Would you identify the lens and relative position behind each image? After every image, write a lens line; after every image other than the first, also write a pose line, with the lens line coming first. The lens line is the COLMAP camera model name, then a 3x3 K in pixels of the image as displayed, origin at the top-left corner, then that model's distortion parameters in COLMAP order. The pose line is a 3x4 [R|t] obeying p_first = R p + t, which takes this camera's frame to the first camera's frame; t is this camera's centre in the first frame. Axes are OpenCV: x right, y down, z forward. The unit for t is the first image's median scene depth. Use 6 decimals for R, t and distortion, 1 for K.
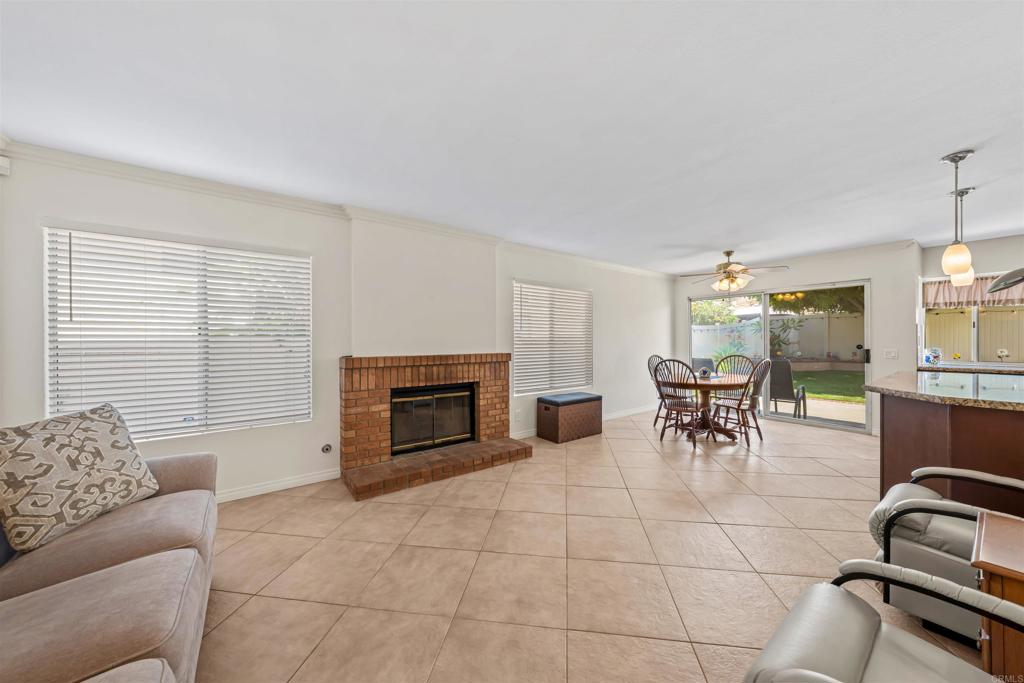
lens RADIAL K [[354.8, 0, 517.2], [0, 354.8, 346.6], [0, 0, 1]] dist [-0.002469, -0.000238]
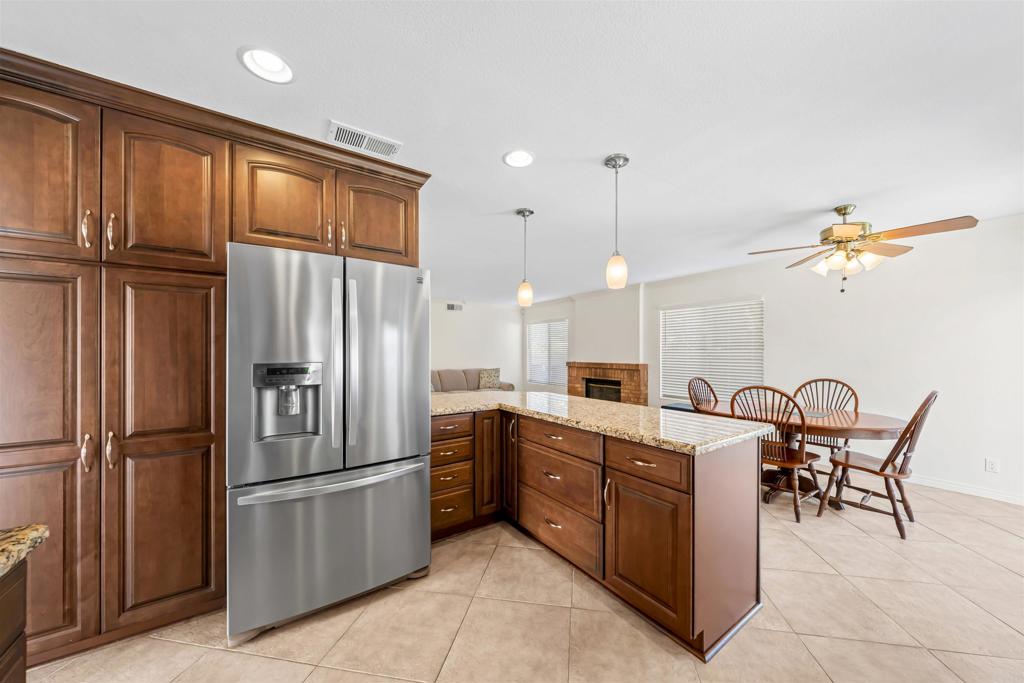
lens RADIAL K [[354.8, 0, 515.2], [0, 354.8, 352.5], [0, 0, 1]] dist [-0.002469, -0.000238]
pose [[-0.057321, 0.005395, -0.998341, 1.467918], [-0.019692, 0.999785, 0.006533, -0.028933], [0.998162, 0.020034, -0.057202, 0.611337]]
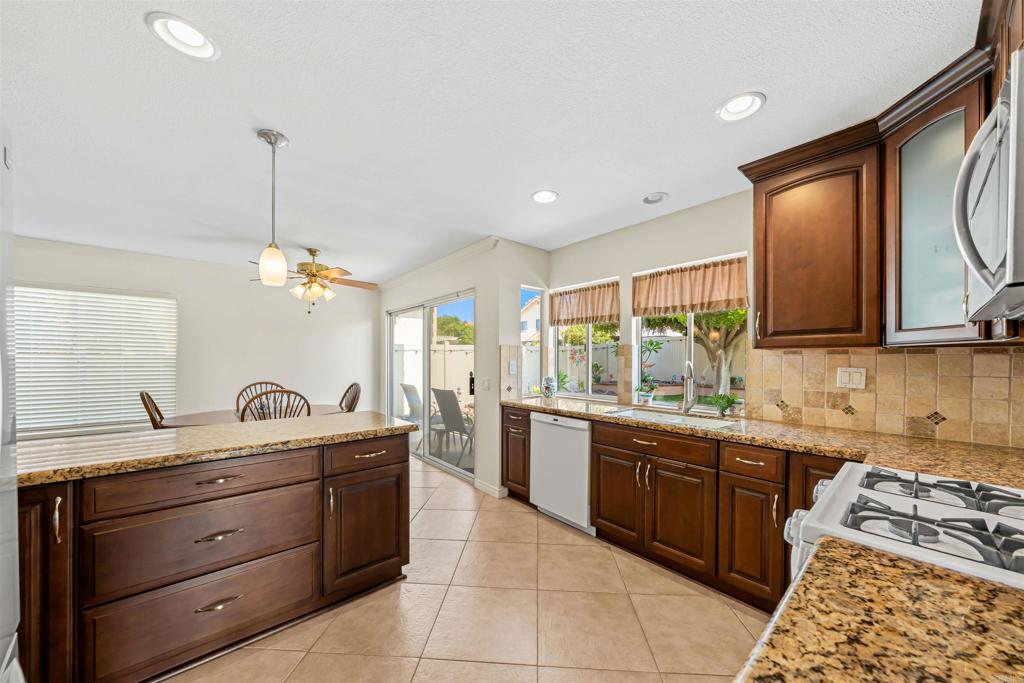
lens RADIAL K [[354.8, 0, 525.5], [0, 354.8, 364.0], [0, 0, 1]] dist [-0.002469, -0.000238]
pose [[0.998184, 0.007794, 0.059729, 1.221918], [-0.007233, 0.999928, -0.009608, -0.020025], [-0.059799, 0.009159, 0.998168, 0.239890]]
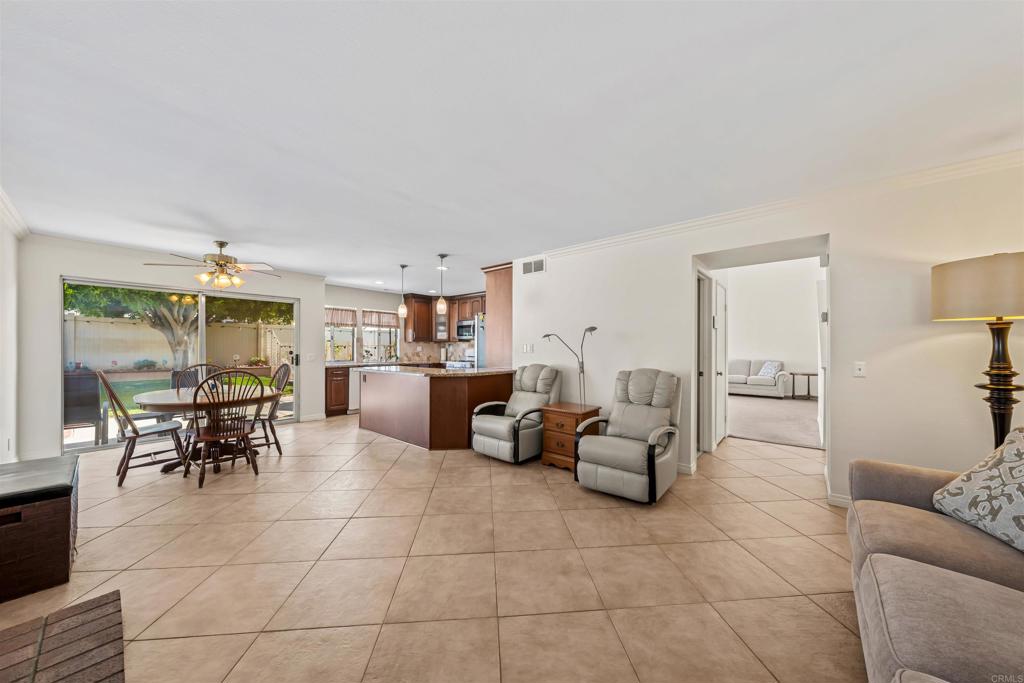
lens RADIAL K [[354.8, 0, 517.9], [0, 354.8, 346.2], [0, 0, 1]] dist [-0.002469, -0.000238]
pose [[-0.228247, 0.010660, 0.973545, -0.471405], [0.020479, 0.999771, -0.006146, 0.001379], [-0.973388, 0.018534, -0.228413, 0.614109]]
